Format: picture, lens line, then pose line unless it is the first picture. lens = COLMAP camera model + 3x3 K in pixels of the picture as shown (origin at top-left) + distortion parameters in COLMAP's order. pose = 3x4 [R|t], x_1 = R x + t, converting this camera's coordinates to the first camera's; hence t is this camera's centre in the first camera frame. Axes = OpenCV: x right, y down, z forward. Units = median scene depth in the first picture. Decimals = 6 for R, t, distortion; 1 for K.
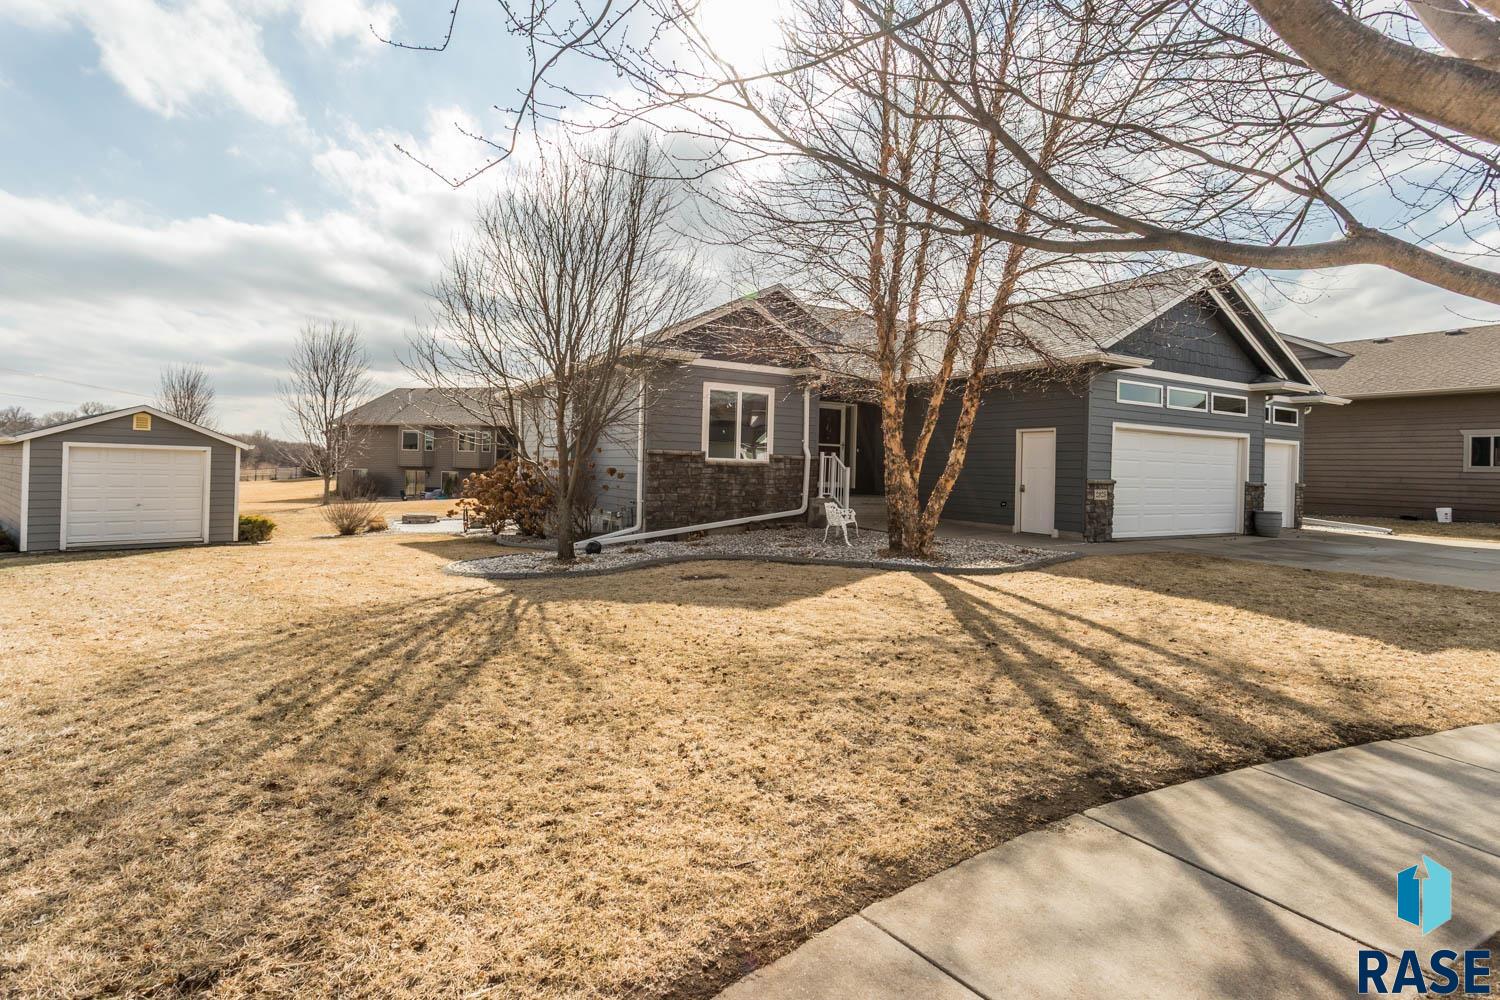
lens RADIAL K [[711.0, 0, 748.9], [0, 711.0, 453.8], [0, 0, 1]] dist [0.000503, -0.000901]
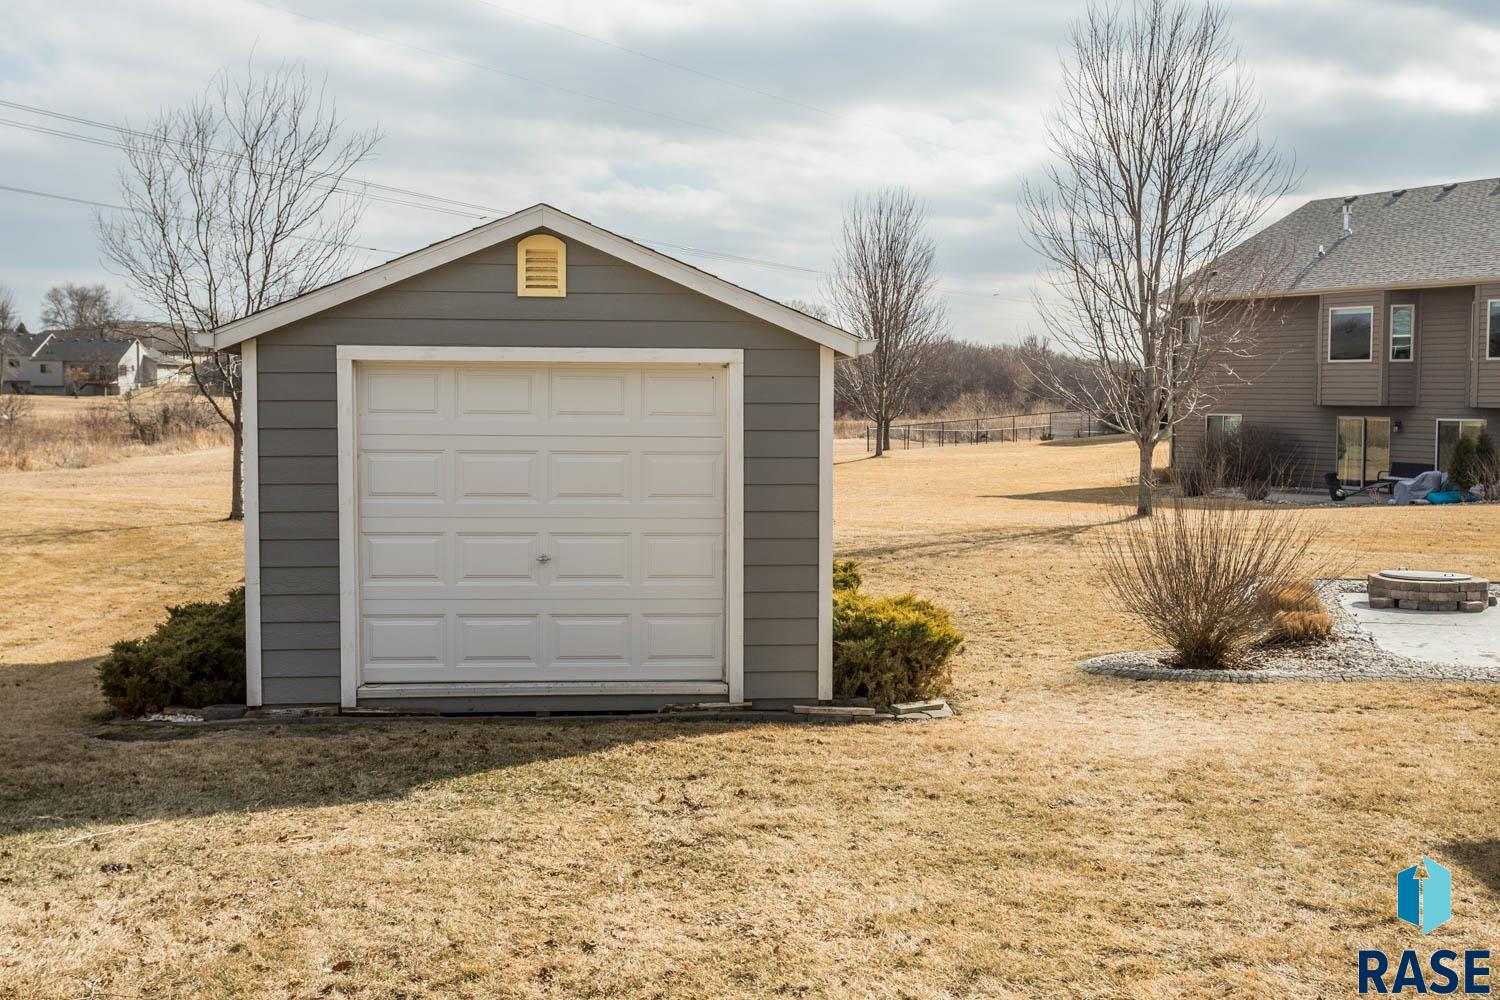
lens RADIAL K [[1654.6, 0, 751.1], [0, 1654.6, 494.3], [0, 0, 1]] dist [0.007819, 0.000000]
pose [[0.715177, 0.025091, -0.698493, -0.152087], [0.026011, 0.997708, 0.062471, 0.002859], [0.698459, -0.062847, 0.712885, 0.266028]]
